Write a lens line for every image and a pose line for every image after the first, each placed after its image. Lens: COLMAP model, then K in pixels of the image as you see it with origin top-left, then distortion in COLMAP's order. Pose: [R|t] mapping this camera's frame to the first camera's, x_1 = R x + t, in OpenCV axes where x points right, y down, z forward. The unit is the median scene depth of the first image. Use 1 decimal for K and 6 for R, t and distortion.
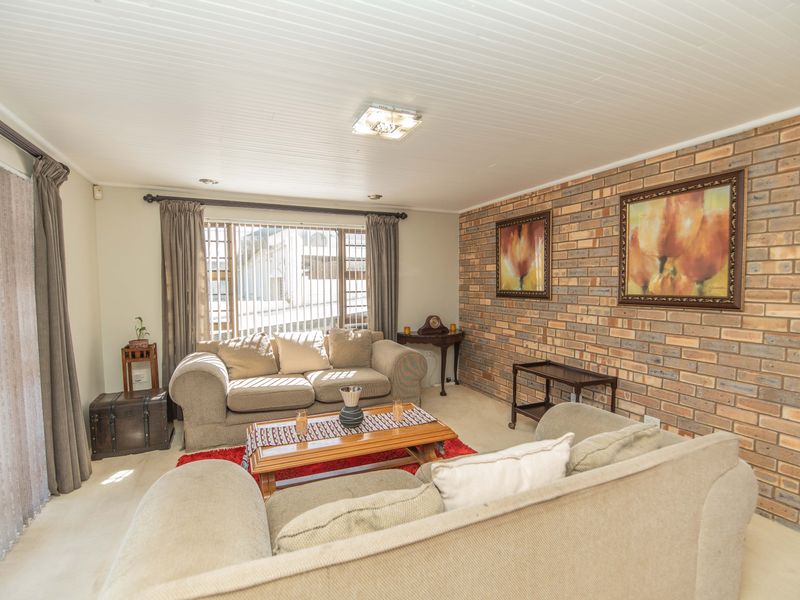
lens RADIAL K [[398.4, 0, 398.9], [0, 398.4, 307.1], [0, 0, 1]] dist [-0.016339, -0.007151]
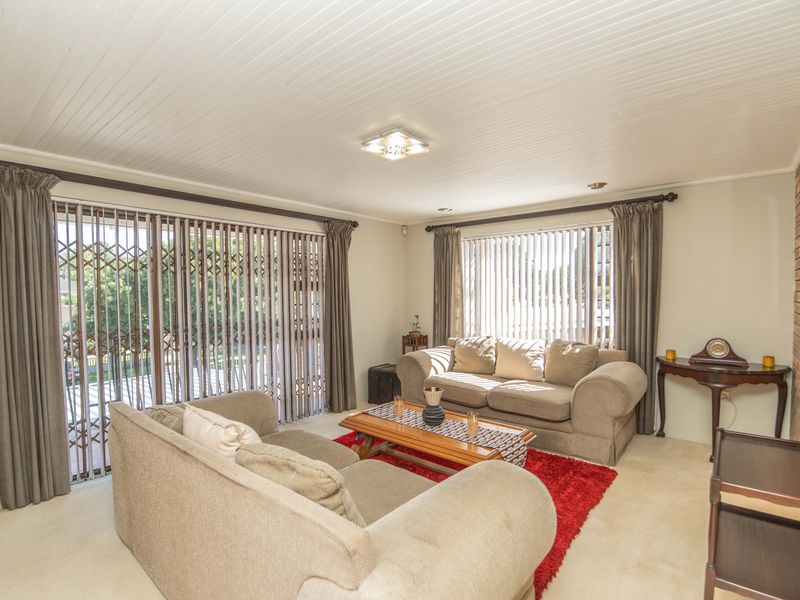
lens RADIAL K [[398.4, 0, 398.3], [0, 398.4, 304.3], [0, 0, 1]] dist [-0.016339, -0.007151]
pose [[0.437897, 0.025387, -0.898667, 0.538128], [-0.048238, 0.998825, 0.004712, -0.015133], [0.897730, 0.041286, 0.438607, 0.295738]]
